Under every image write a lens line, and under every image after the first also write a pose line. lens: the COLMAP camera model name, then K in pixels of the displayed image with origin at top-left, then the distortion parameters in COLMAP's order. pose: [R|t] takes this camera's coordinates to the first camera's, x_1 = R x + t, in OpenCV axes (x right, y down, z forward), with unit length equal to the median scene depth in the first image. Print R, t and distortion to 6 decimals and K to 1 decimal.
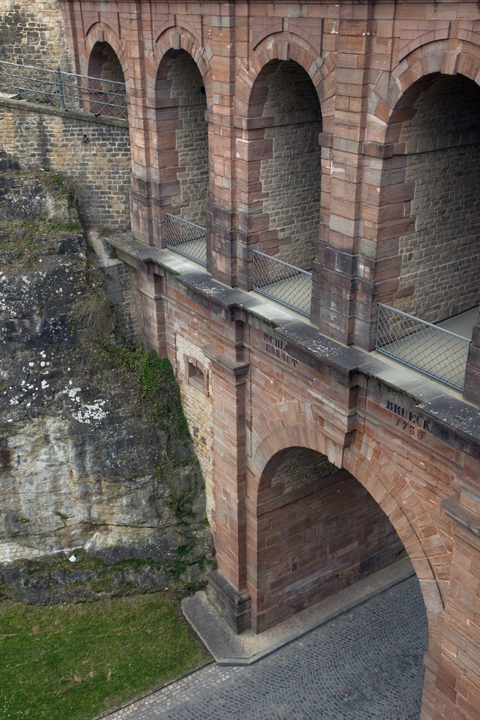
lens RADIAL K [[758.7, 0, 239.8], [0, 758.7, 381.5], [0, 0, 1]] dist [0.024088, 0.015474]
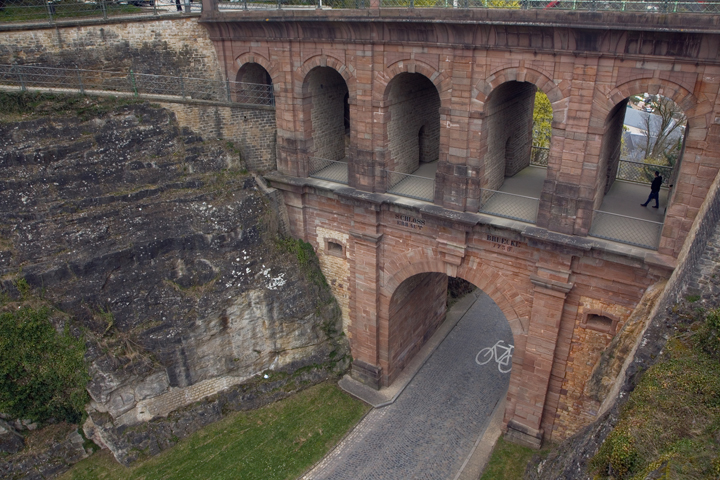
lens RADIAL K [[499.5, 0, 360.0], [0, 499.5, 240.0], [0, 0, 1]] dist [-0.132364, 0.000048]
pose [[0.911224, -0.168449, 0.375894, -0.425739], [0.179867, 0.983679, 0.004792, -0.021883], [-0.370566, 0.063245, 0.926650, -0.060085]]
